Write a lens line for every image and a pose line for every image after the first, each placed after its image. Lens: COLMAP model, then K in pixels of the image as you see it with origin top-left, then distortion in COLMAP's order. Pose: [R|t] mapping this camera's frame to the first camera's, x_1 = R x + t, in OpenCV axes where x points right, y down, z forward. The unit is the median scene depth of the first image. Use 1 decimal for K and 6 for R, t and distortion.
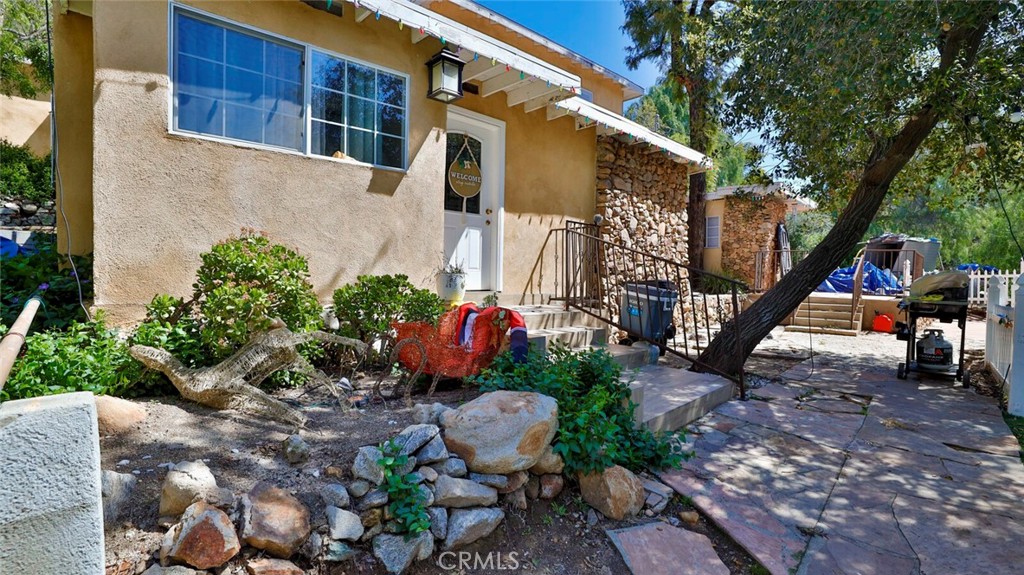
lens RADIAL K [[472.0, 0, 512.7], [0, 472.0, 280.3], [0, 0, 1]] dist [-0.000164, -0.000006]
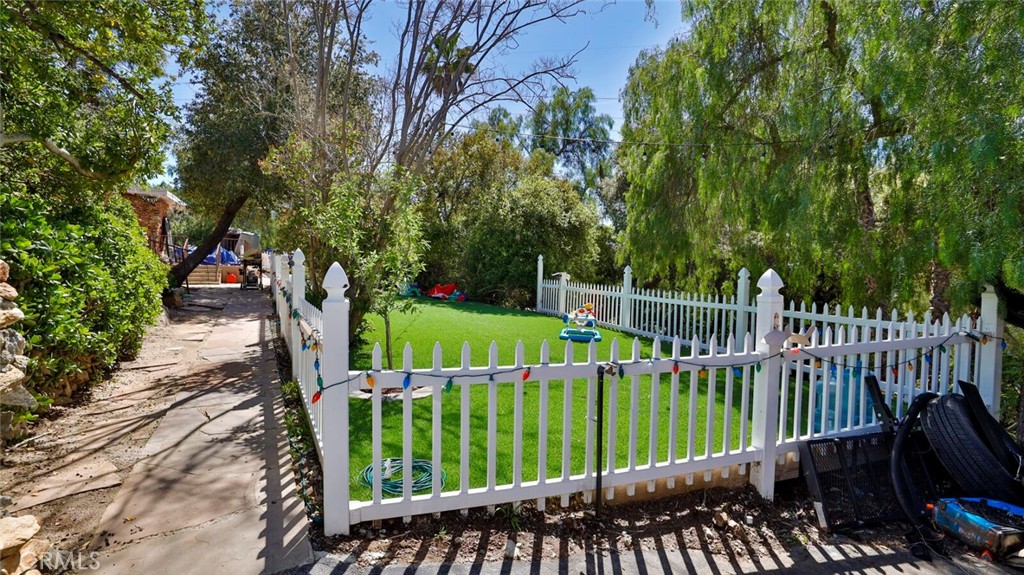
lens RADIAL K [[472.0, 0, 512.5], [0, 472.0, 286.6], [0, 0, 1]] dist [-0.000164, -0.000006]
pose [[0.345664, -0.039100, 0.937544, -0.446998], [-0.005236, 0.999036, 0.043595, 0.026720], [-0.938344, -0.019978, 0.345126, -0.527596]]
